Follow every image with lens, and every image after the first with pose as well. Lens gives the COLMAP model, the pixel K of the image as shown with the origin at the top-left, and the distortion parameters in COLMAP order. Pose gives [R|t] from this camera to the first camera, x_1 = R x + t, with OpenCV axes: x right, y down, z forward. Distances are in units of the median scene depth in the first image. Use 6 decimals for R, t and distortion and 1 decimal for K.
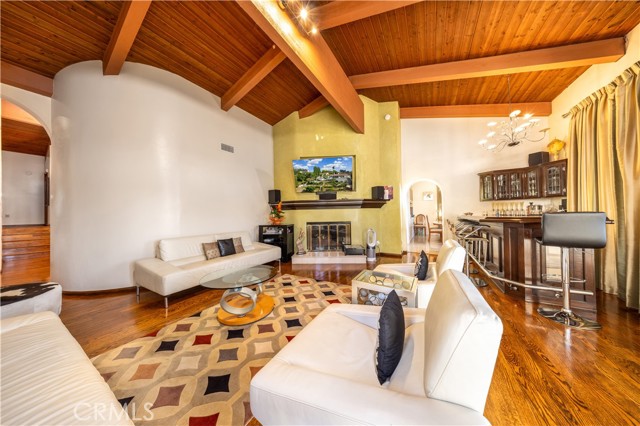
lens RADIAL K [[189.4, 0, 320.0], [0, 189.4, 213.0], [0, 0, 1]] dist [0.000003, -0.000025]
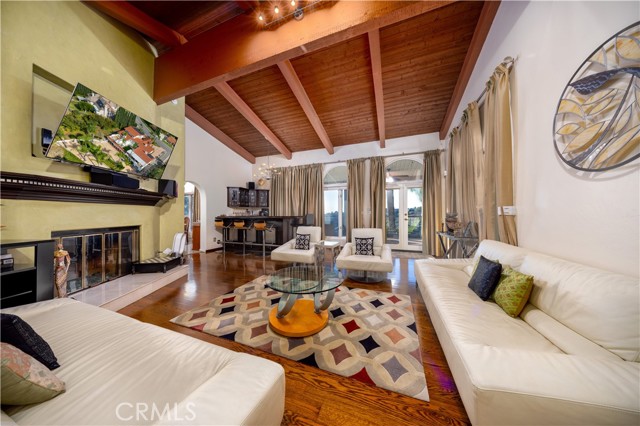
lens RADIAL K [[189.4, 0, 320.0], [0, 189.4, 213.0], [0, 0, 1]] dist [0.000003, -0.000025]
pose [[-0.146369, 0.024055, 0.988938, -0.729675], [0.010505, 0.999686, -0.022762, 0.034195], [-0.989174, 0.007057, -0.146575, 0.591048]]
